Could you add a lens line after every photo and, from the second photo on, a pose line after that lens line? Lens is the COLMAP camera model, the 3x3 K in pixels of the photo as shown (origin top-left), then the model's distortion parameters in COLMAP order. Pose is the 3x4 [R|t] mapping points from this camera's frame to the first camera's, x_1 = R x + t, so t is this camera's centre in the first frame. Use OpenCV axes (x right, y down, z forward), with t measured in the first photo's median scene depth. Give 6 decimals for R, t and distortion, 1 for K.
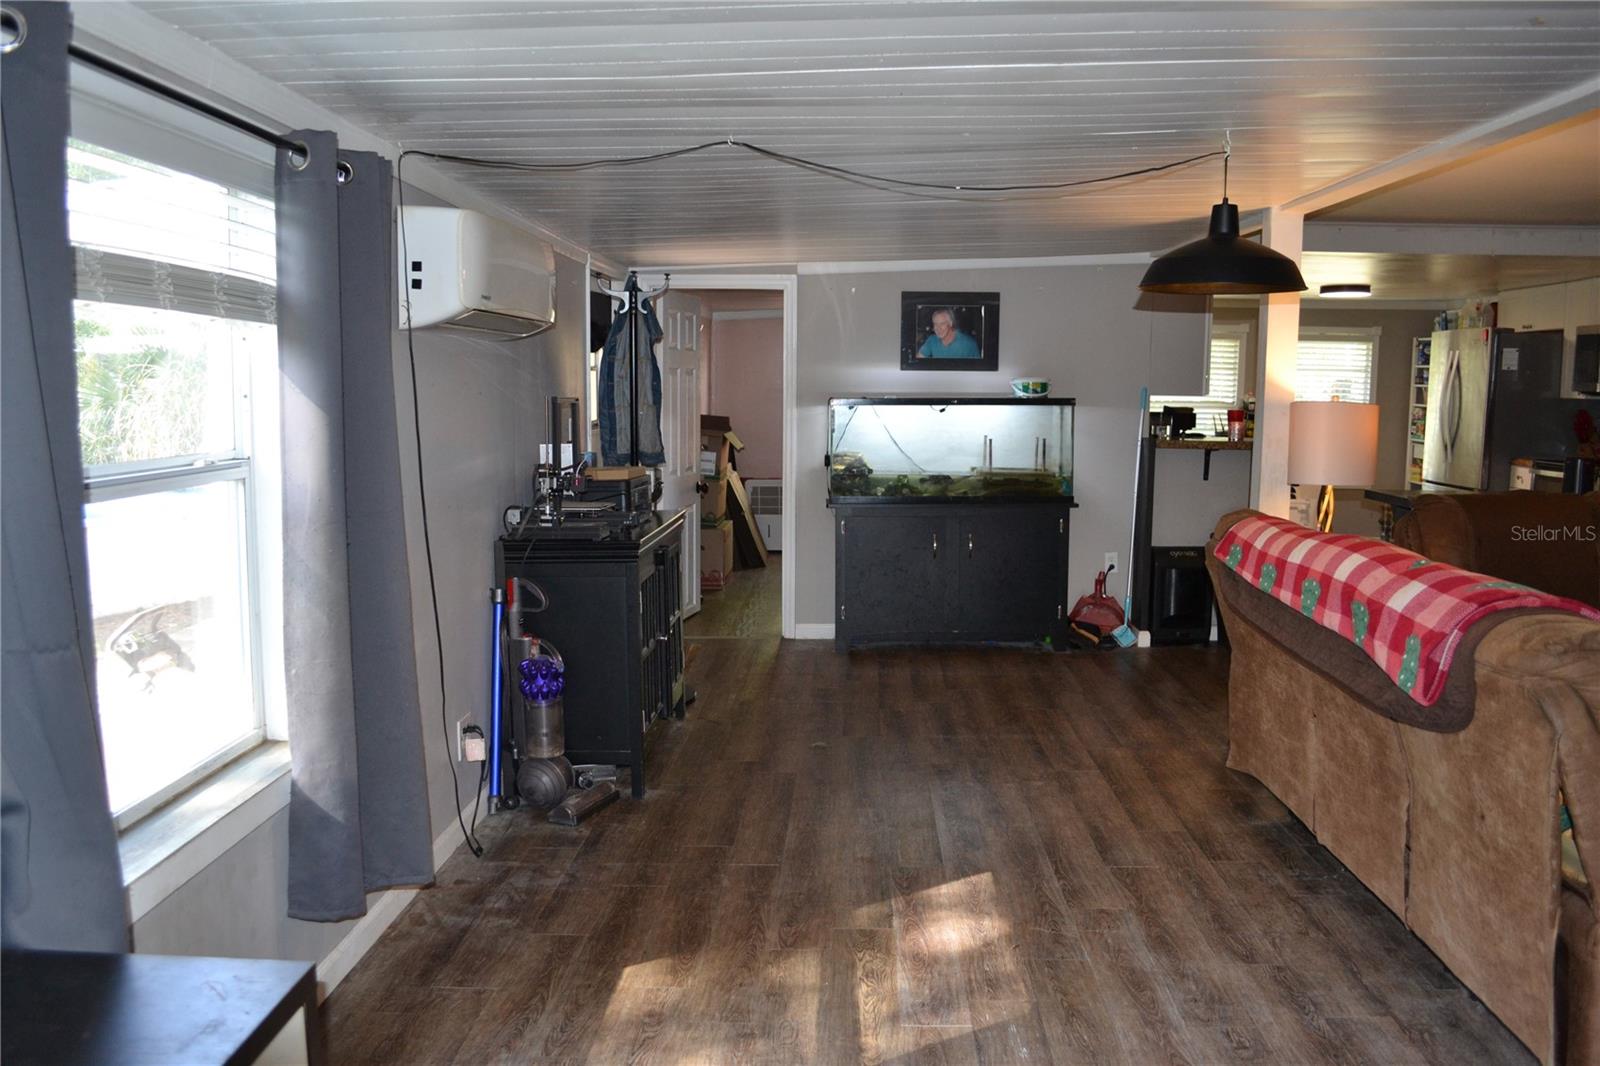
lens RADIAL K [[1288.4, 0, 792.1], [0, 1288.4, 536.9], [0, 0, 1]] dist [-0.087492, 0.015295]
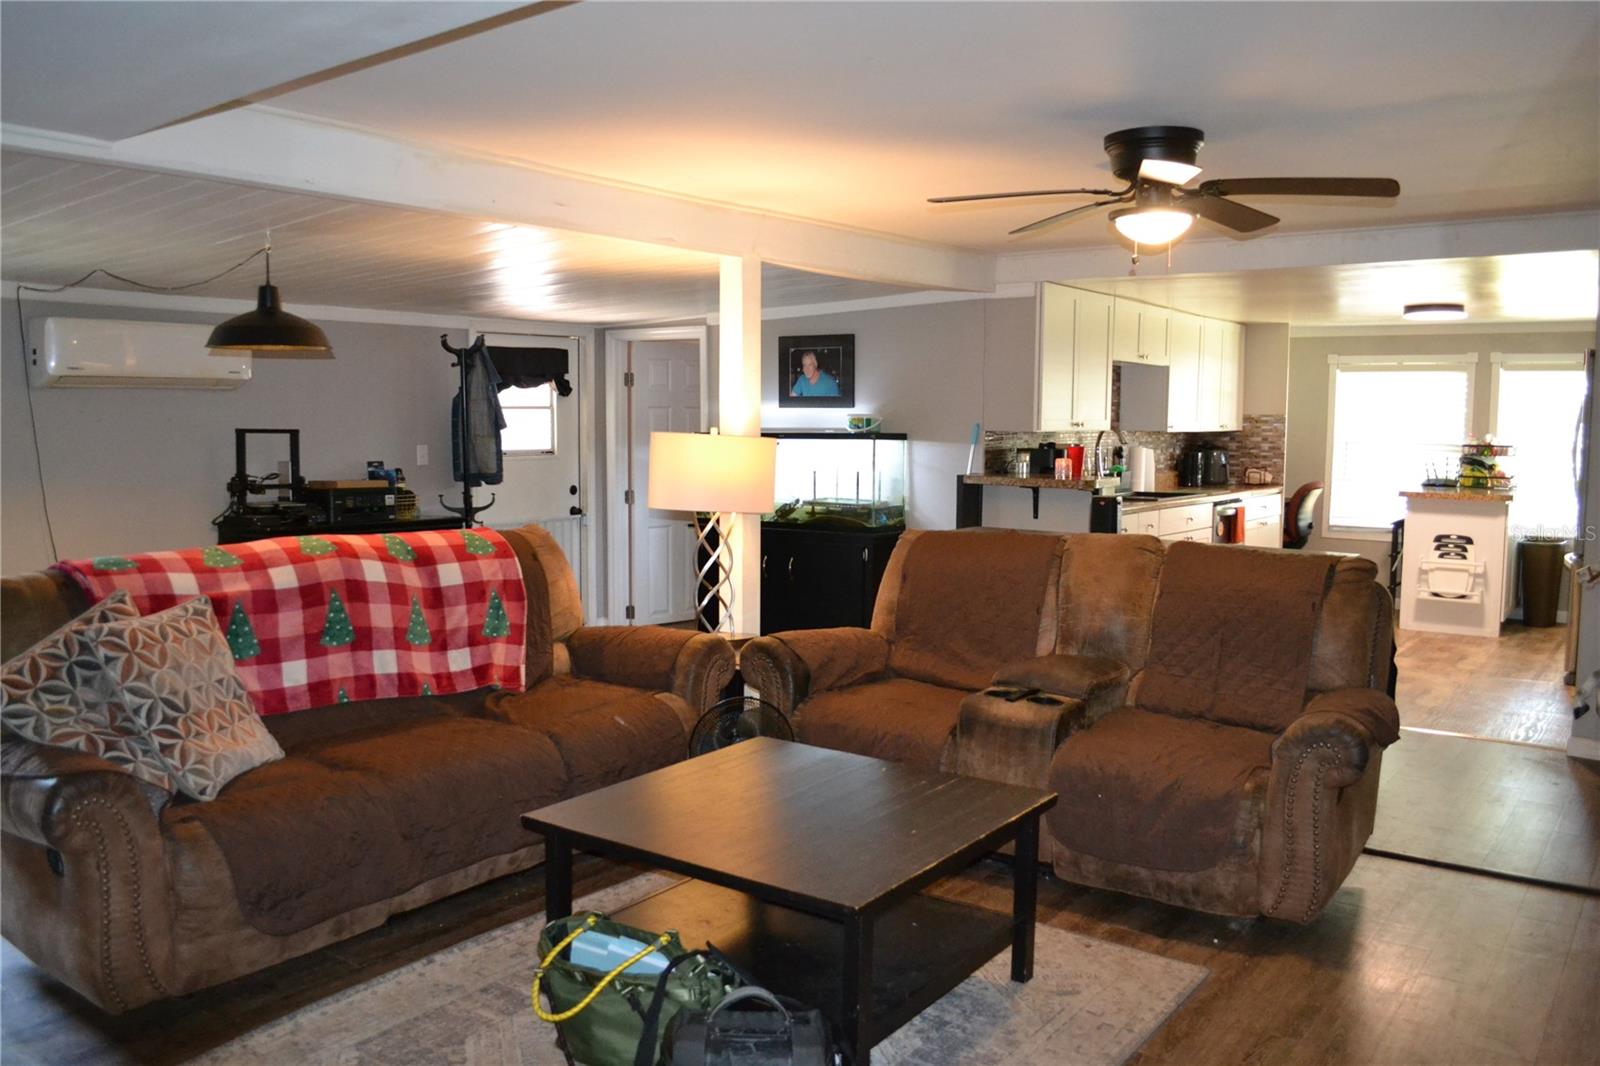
lens RADIAL K [[1288.4, 0, 792.1], [0, 1288.4, 536.9], [0, 0, 1]] dist [-0.087492, 0.015295]
pose [[0.823697, 0.051966, -0.564643, 1.443087], [-0.069298, 0.997553, -0.009284, -0.017832], [0.562779, 0.046776, 0.825283, 0.189623]]
